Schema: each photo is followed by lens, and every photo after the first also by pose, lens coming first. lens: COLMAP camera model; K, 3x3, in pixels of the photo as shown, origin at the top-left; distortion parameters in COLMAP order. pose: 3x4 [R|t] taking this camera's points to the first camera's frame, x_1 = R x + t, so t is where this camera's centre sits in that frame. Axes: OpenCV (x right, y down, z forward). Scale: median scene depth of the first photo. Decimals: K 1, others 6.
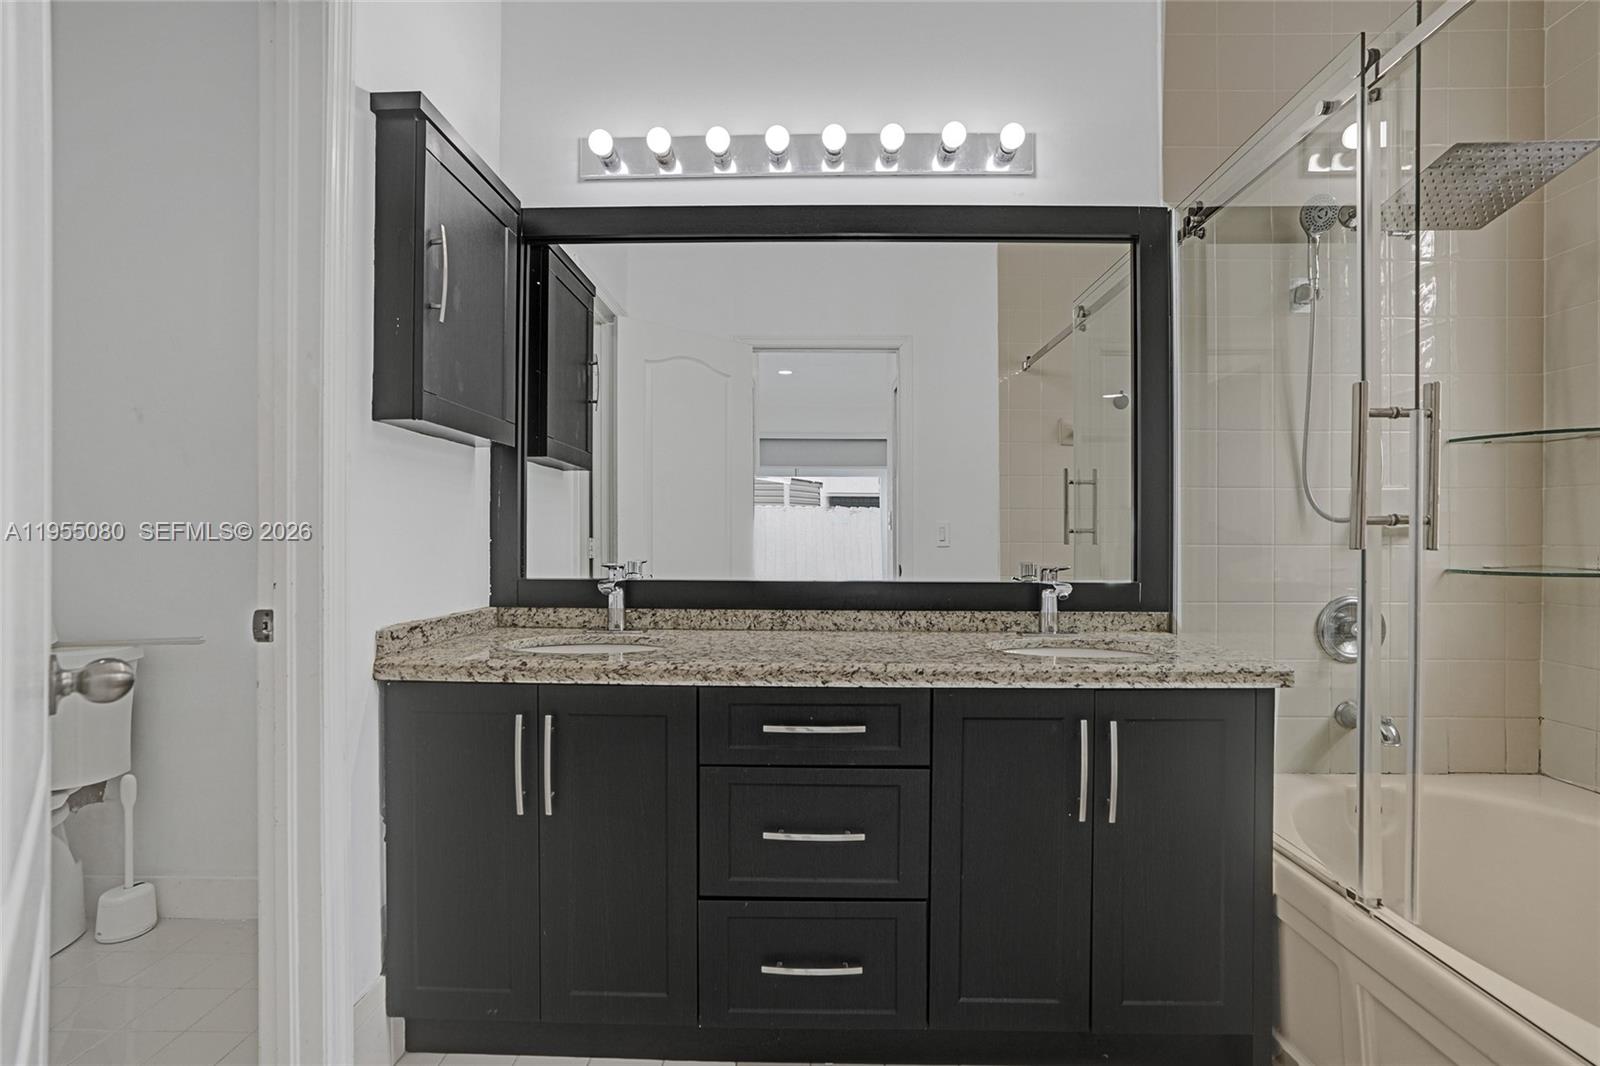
lens RADIAL K [[762.3, 0, 811.3], [0, 762.3, 533.8], [0, 0, 1]] dist [-0.051370, 0.025951]
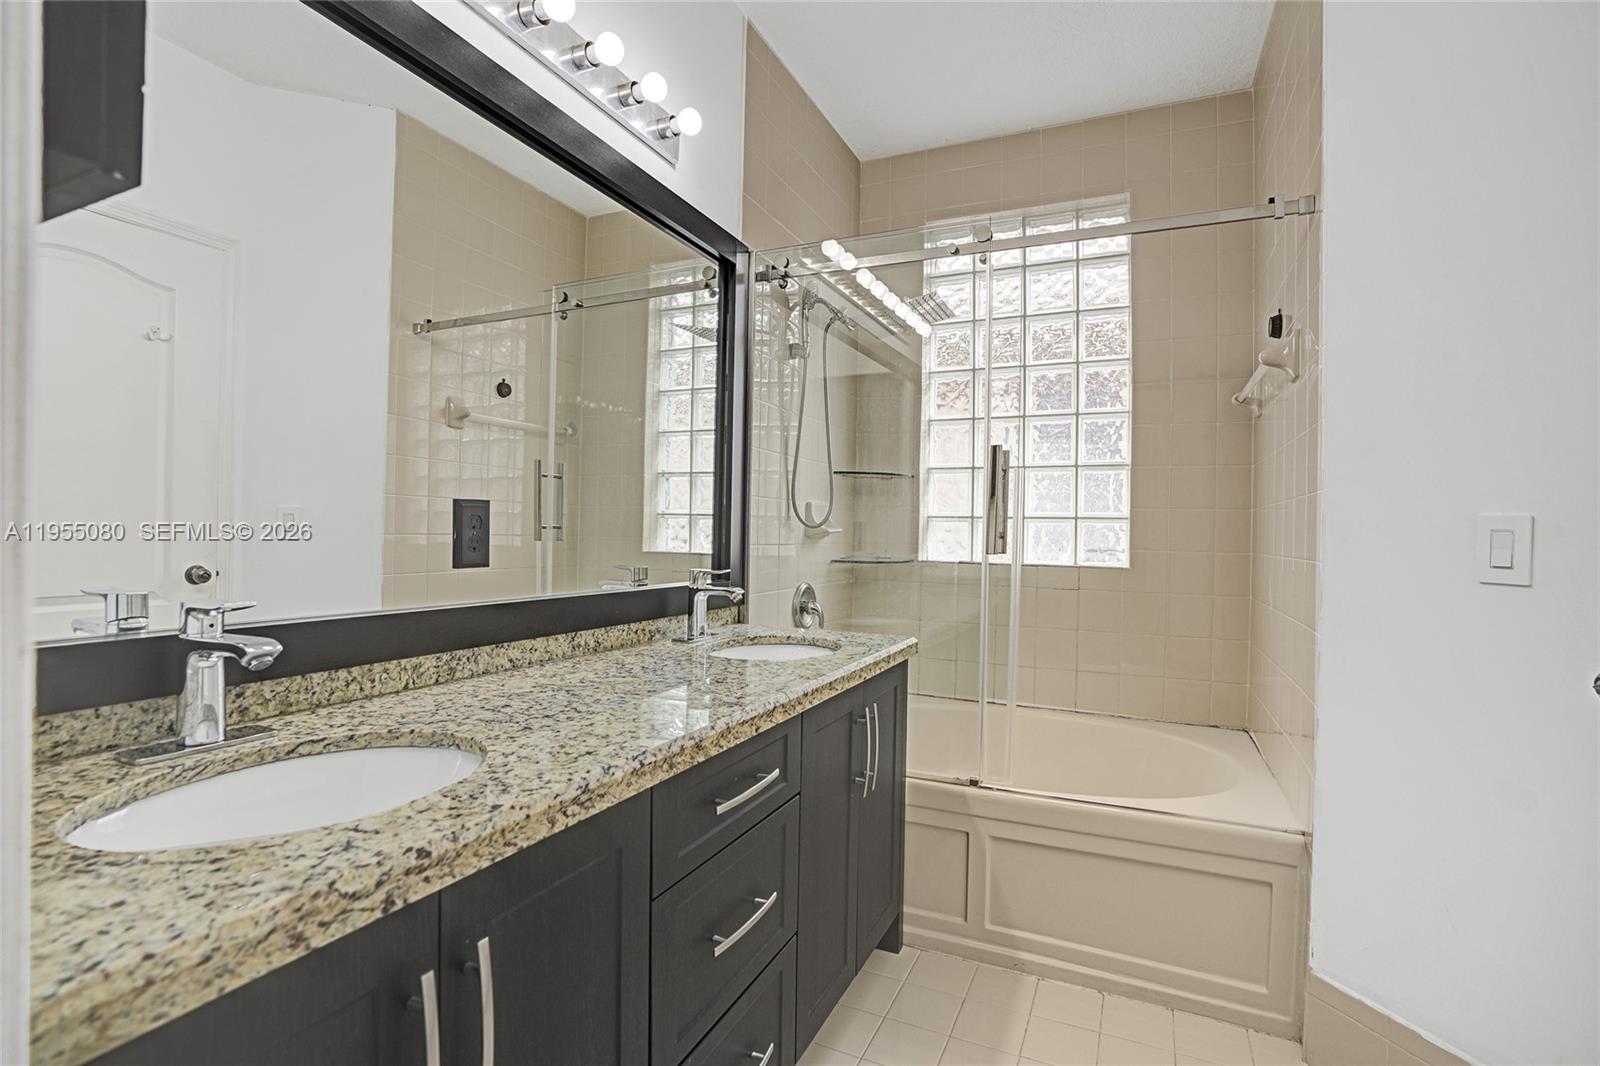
lens RADIAL K [[734.9, 0, 796.2], [0, 734.9, 536.0], [0, 0, 1]] dist [-0.065246, 0.027621]
pose [[0.401089, 0.000224, 0.916039, -0.510320], [-0.027903, 0.999539, 0.011973, -0.017028], [-0.915614, -0.030363, 0.400911, 0.486551]]
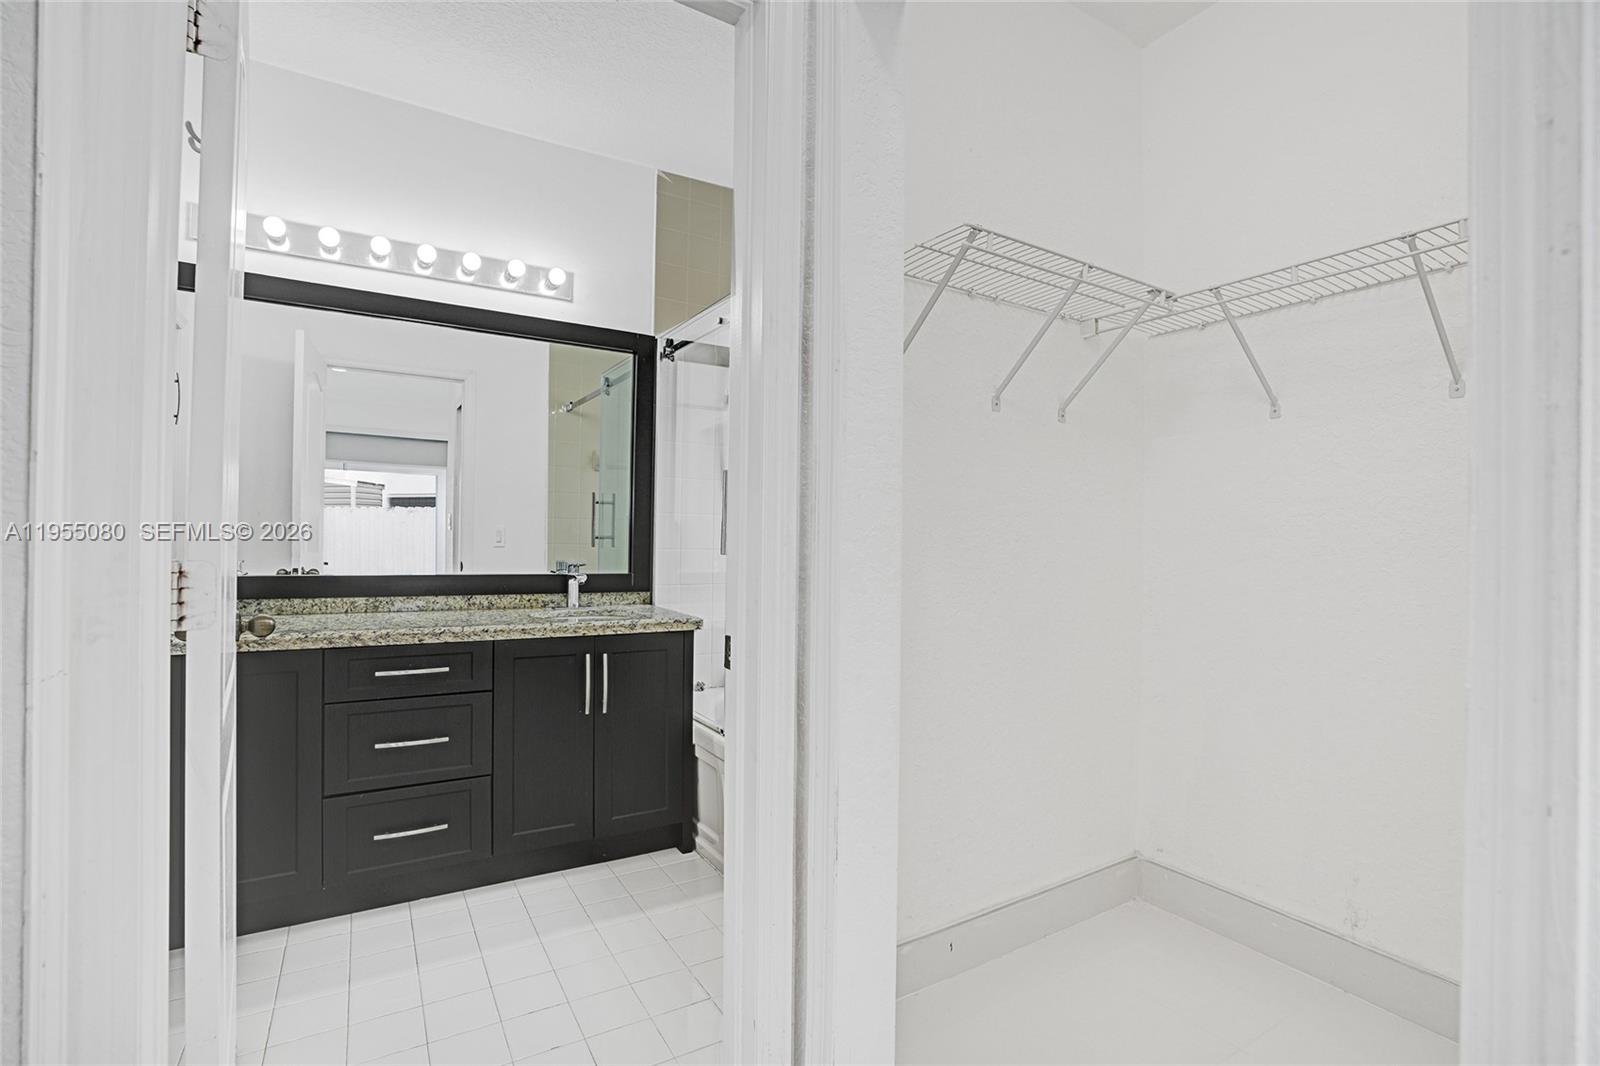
lens RADIAL K [[734.9, 0, 796.2], [0, 734.9, 536.0], [0, 0, 1]] dist [-0.065246, 0.027621]
pose [[0.846467, 0.012005, 0.532306, -0.088828], [-0.017464, 0.999834, 0.005221, -0.027150], [-0.532155, -0.013716, 0.846536, -0.471213]]
